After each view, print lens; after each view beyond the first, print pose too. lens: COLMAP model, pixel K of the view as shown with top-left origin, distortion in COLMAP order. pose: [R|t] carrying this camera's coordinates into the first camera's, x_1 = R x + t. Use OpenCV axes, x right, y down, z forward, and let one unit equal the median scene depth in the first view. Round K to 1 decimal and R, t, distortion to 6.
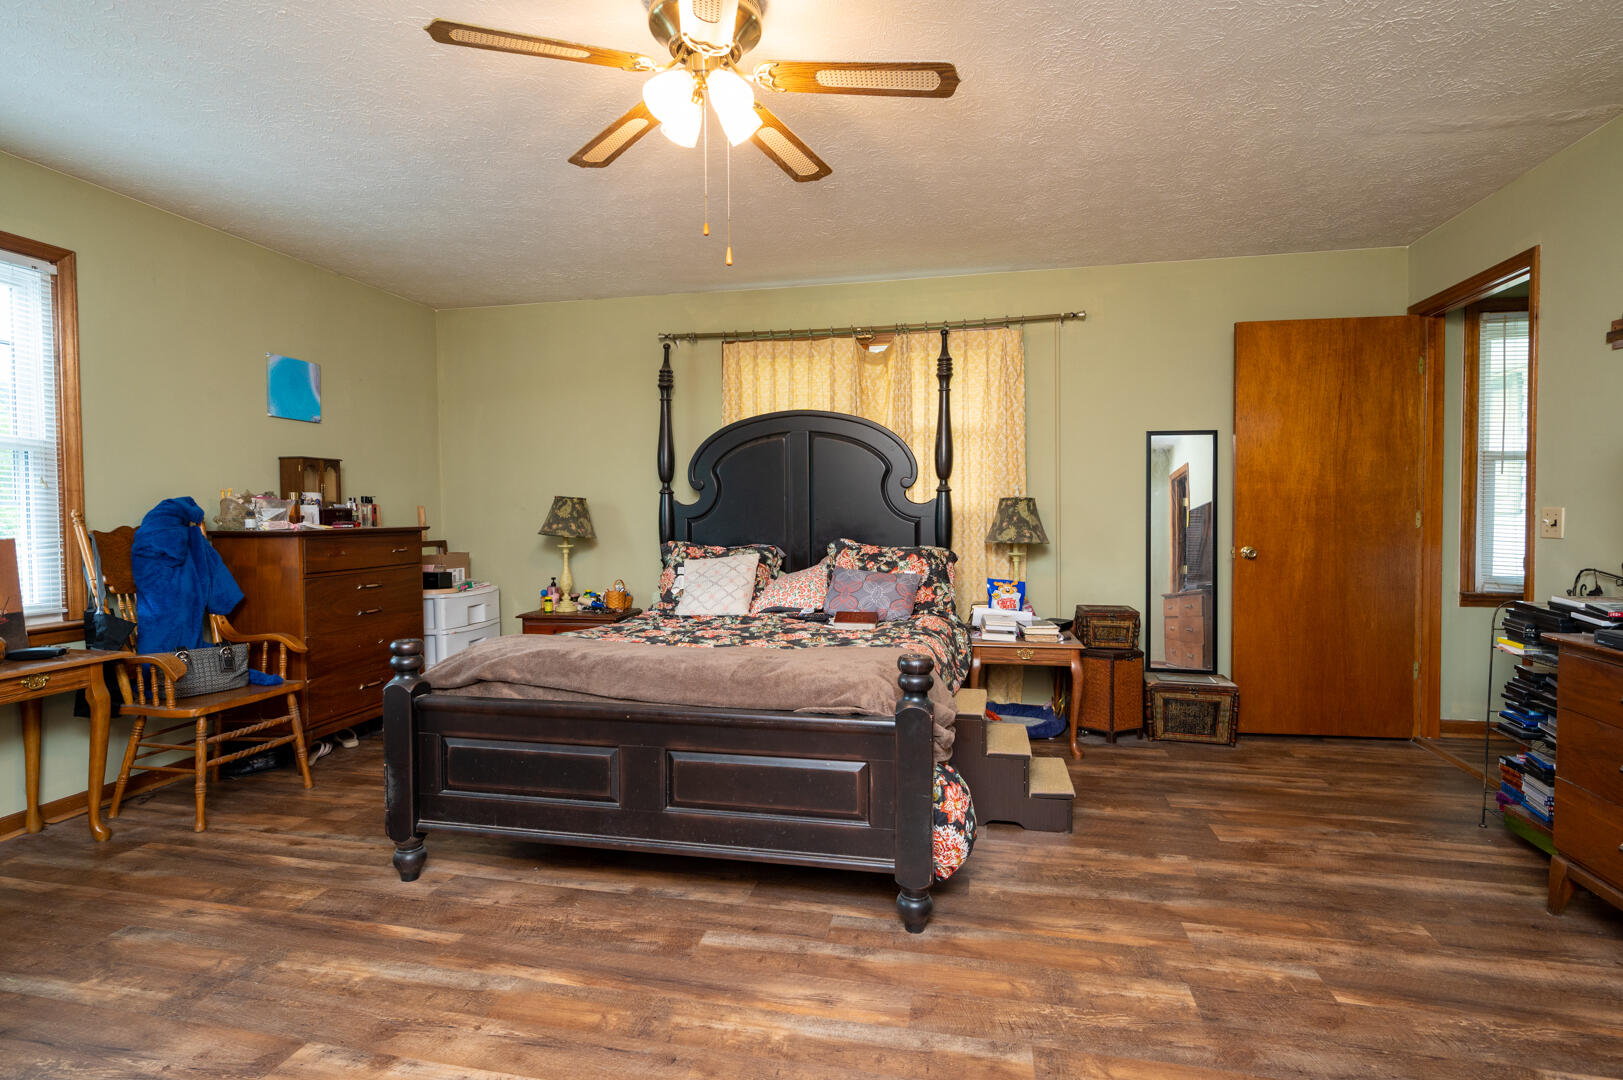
lens RADIAL K [[799.0, 0, 781.0], [0, 799.0, 537.5], [0, 0, 1]] dist [-0.000158, 0.001284]
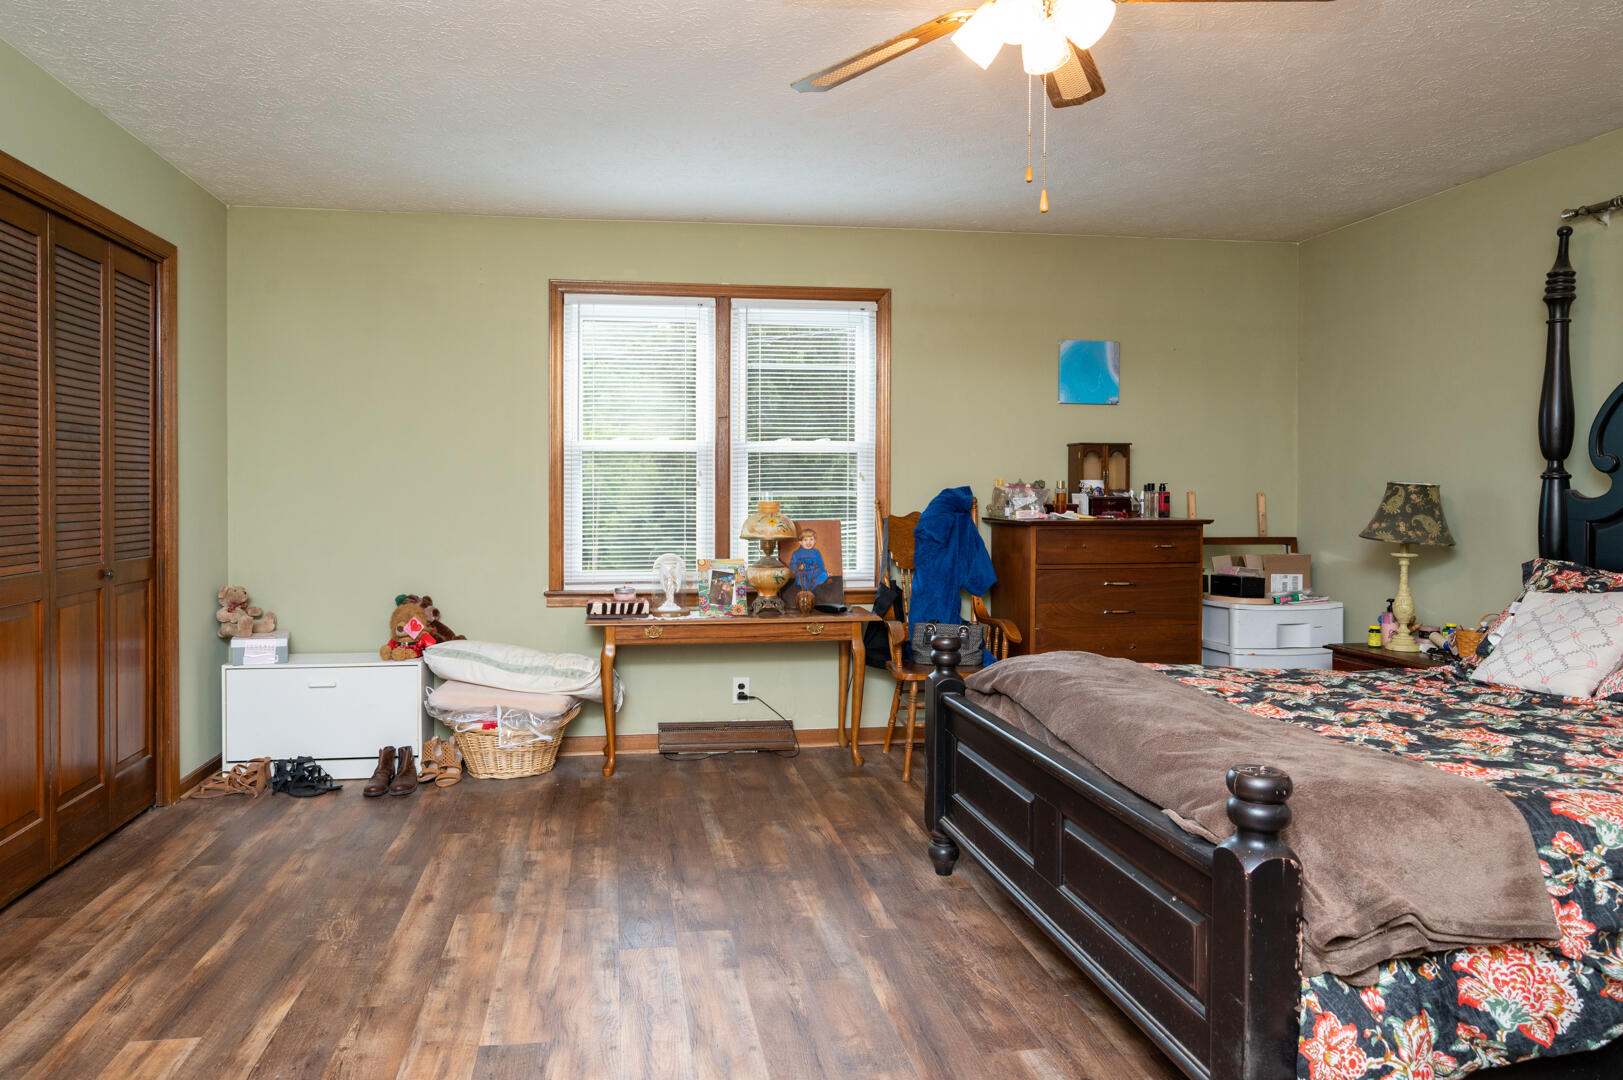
lens RADIAL K [[996.7, 0, 729.8], [0, 996.7, 500.3], [0, 0, 1]] dist [0.002911, -0.000301]
pose [[0.359557, 0.016860, -0.932971, 0.458130], [-0.034908, 0.999380, 0.004607, -0.028574], [0.932470, 0.030912, 0.359922, 0.217658]]
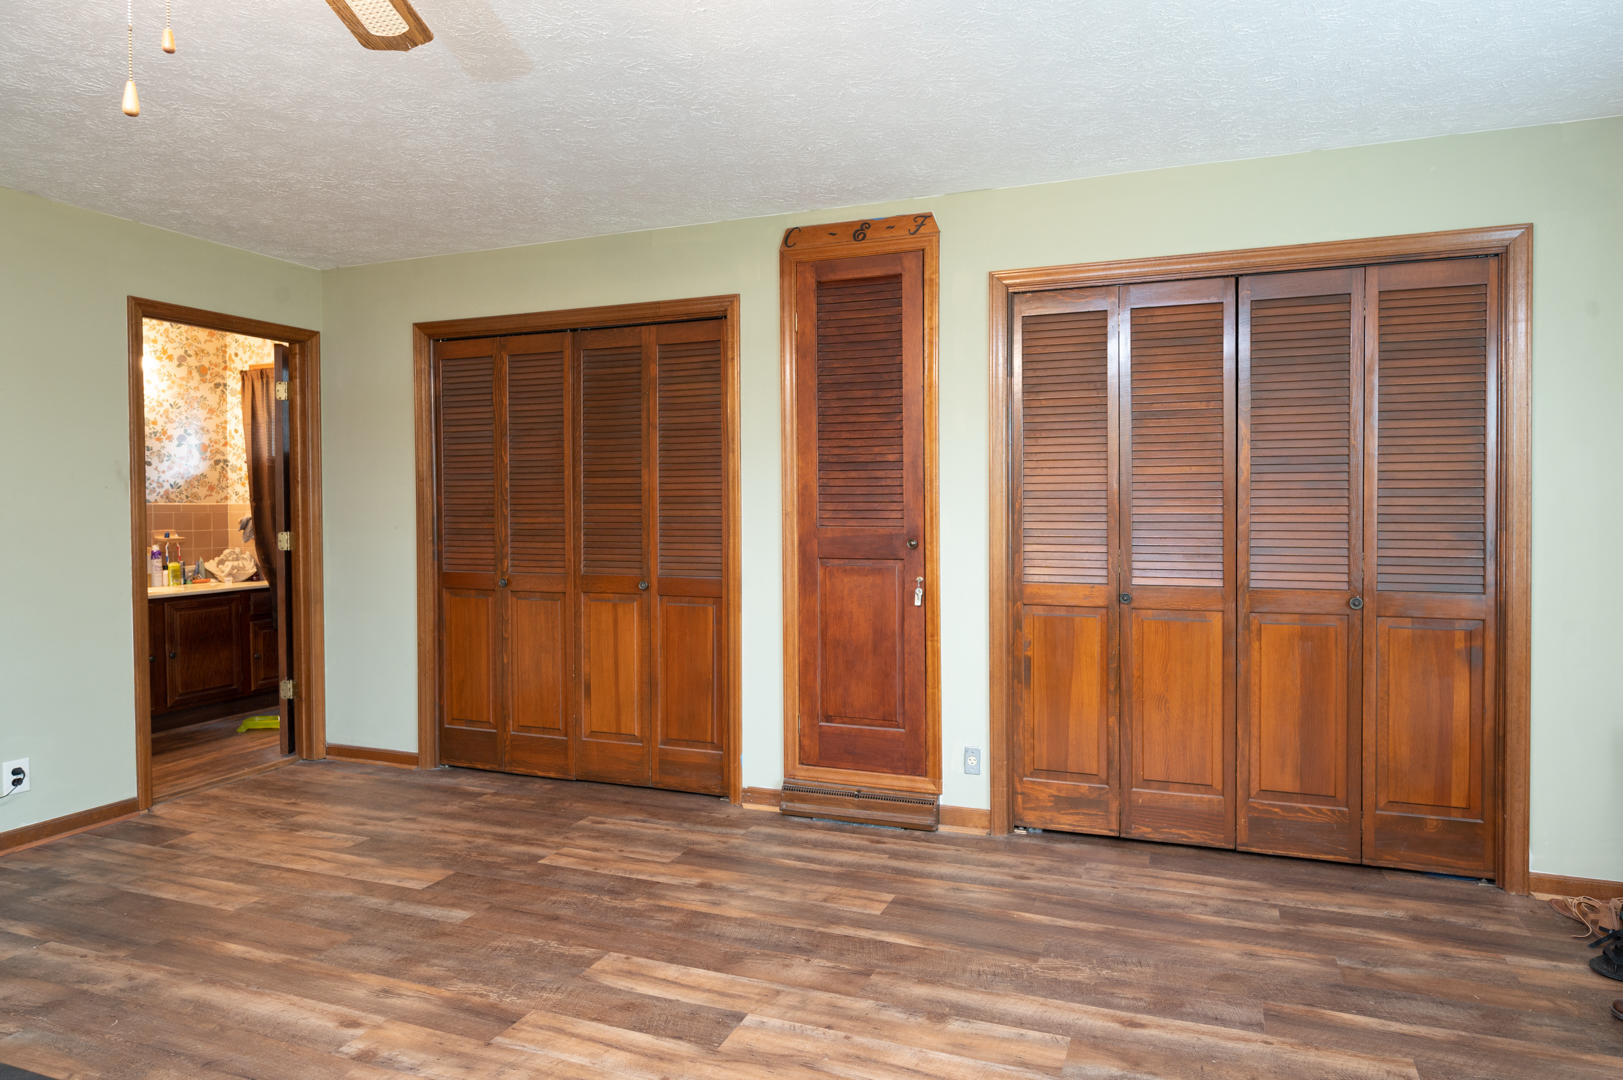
lens RADIAL K [[921.7, 0, 955.4], [0, 921.7, 510.4], [0, 0, 1]] dist [-0.000785, -0.000439]
pose [[-0.999890, 0.006670, 0.013279, -0.370012], [0.007205, 0.999148, 0.040629, -0.063499], [-0.012997, 0.040721, -0.999086, 0.978600]]
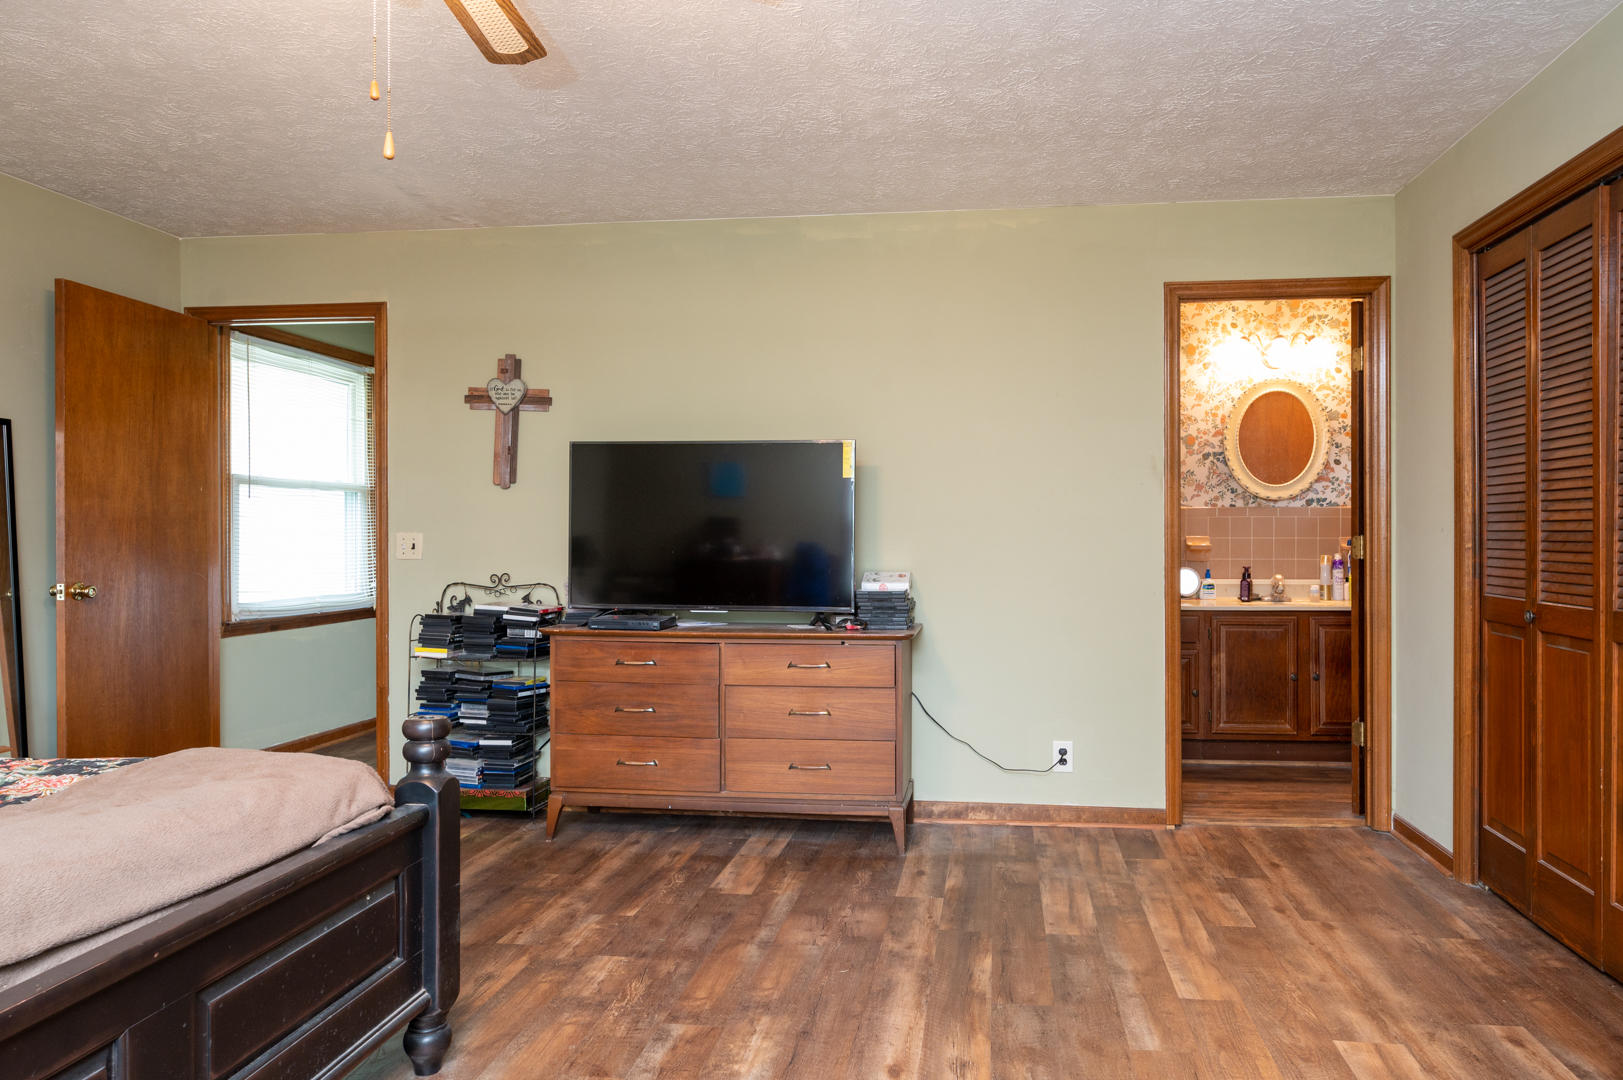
lens RADIAL K [[1220.4, 0, 855.0], [0, 1220.4, 536.4], [0, 0, 1]] dist [-0.000831, -0.002606]
pose [[-0.133466, 0.001499, 0.991052, -0.678859], [0.033544, 0.999433, 0.003006, -0.012352], [-0.990485, 0.033645, -0.133441, 0.463722]]
